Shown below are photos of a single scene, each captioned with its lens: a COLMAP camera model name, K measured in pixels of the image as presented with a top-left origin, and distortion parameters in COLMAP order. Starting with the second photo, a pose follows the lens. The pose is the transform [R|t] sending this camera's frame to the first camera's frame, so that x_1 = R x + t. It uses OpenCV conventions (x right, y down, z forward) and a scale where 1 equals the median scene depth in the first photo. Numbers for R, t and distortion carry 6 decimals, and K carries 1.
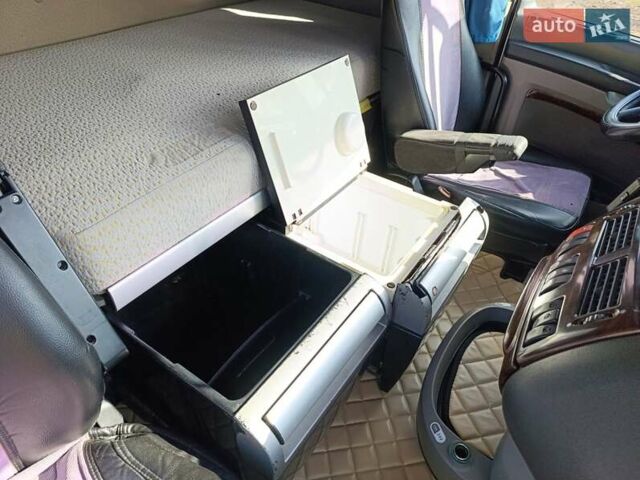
lens RADIAL K [[432.8, 0, 318.3], [0, 432.8, 240.3], [0, 0, 1]] dist [0.009986, -0.002171]
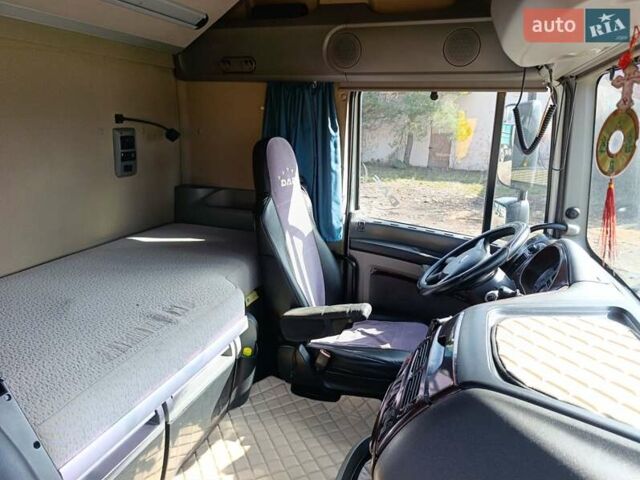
lens RADIAL K [[430.7, 0, 322.5], [0, 430.7, 239.5], [0, 0, 1]] dist [0.012347, -0.000191]
pose [[0.960419, -0.095336, 0.261736, -0.013243], [0.193889, 0.903430, -0.382388, 0.069602], [-0.200005, 0.418001, 0.886156, -0.257464]]
